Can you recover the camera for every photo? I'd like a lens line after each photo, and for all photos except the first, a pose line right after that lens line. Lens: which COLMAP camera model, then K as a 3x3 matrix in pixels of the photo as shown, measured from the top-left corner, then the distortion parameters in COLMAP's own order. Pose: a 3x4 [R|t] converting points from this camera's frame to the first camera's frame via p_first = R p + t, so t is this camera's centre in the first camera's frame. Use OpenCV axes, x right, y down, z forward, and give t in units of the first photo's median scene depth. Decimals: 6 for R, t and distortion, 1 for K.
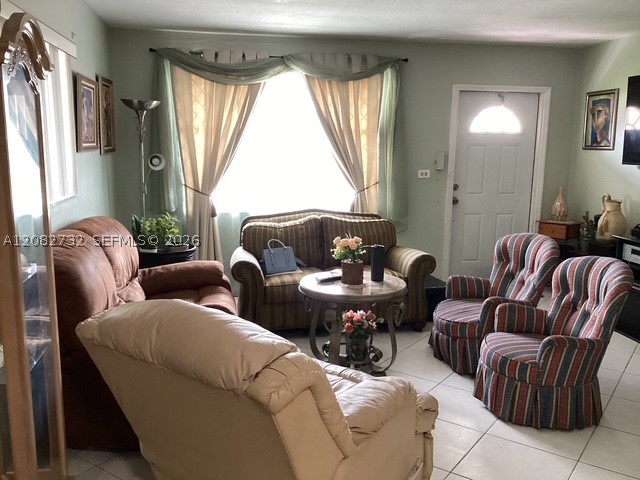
lens RADIAL K [[577.6, 0, 318.8], [0, 577.6, 245.0], [0, 0, 1]] dist [0.082042, -0.155347]
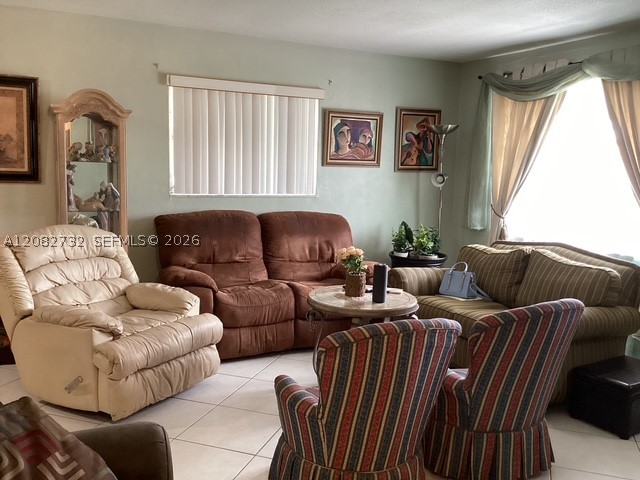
lens RADIAL K [[577.6, 0, 320.3], [0, 577.6, 240.0], [0, 0, 1]] dist [0.082042, -0.155347]
pose [[0.295140, 0.131610, -0.946346, 0.659438], [-0.190353, 0.978711, 0.076745, -0.066264], [0.936300, 0.157490, 0.313909, 0.428966]]
